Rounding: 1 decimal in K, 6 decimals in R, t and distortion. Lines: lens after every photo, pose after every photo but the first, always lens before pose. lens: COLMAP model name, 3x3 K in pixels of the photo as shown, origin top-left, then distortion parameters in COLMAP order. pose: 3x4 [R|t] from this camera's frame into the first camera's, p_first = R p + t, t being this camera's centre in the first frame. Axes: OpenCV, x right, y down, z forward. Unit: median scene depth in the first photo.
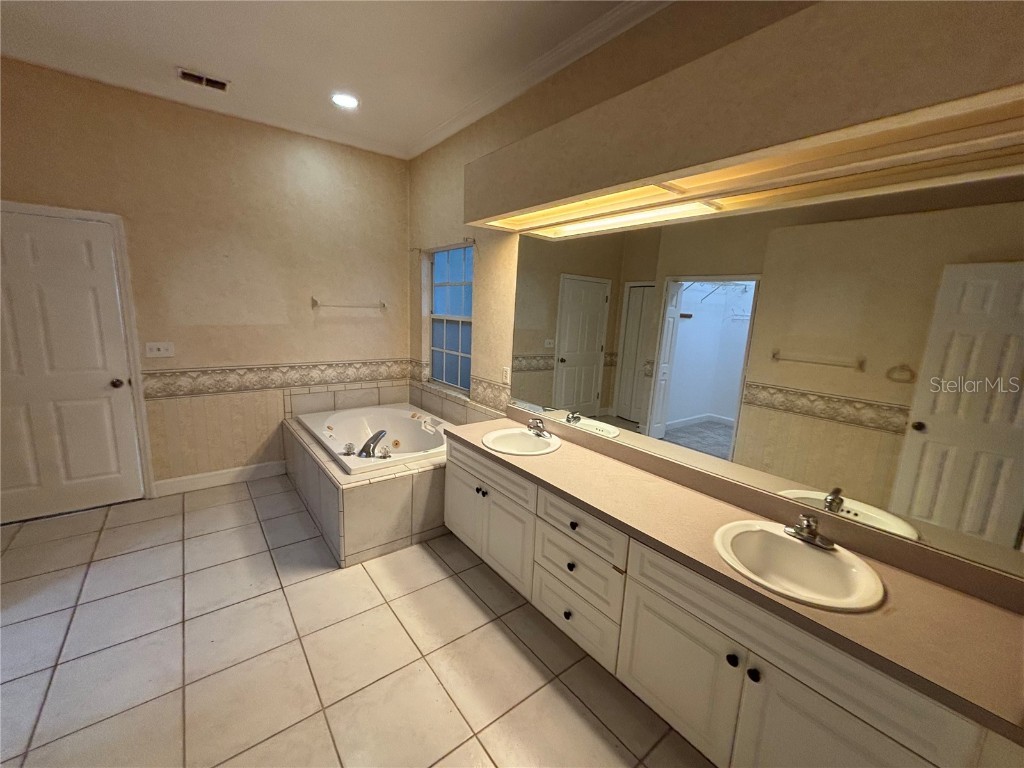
lens RADIAL K [[405.8, 0, 510.1], [0, 405.8, 382.3], [0, 0, 1]] dist [0.001252, -0.005162]
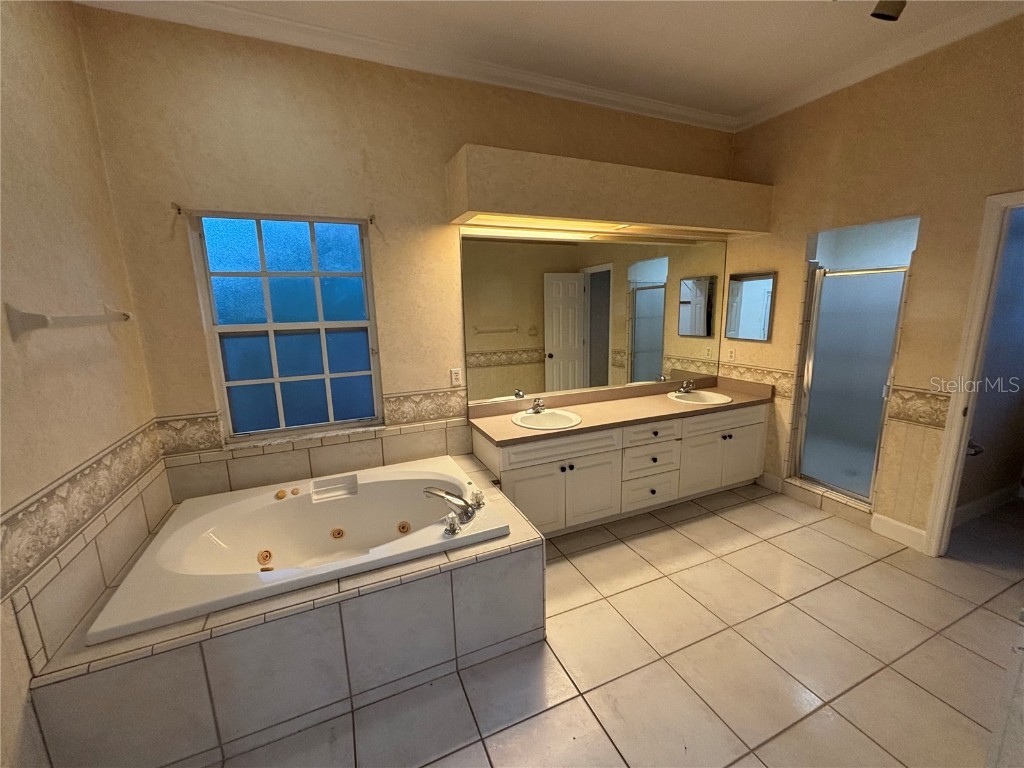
lens RADIAL K [[405.8, 0, 510.1], [0, 405.8, 382.3], [0, 0, 1]] dist [0.001252, -0.005162]
pose [[0.256606, -0.226435, 0.939617, -0.868429], [0.203551, 0.963026, 0.176487, -0.146800], [-0.944839, 0.145973, 0.293210, 0.618595]]
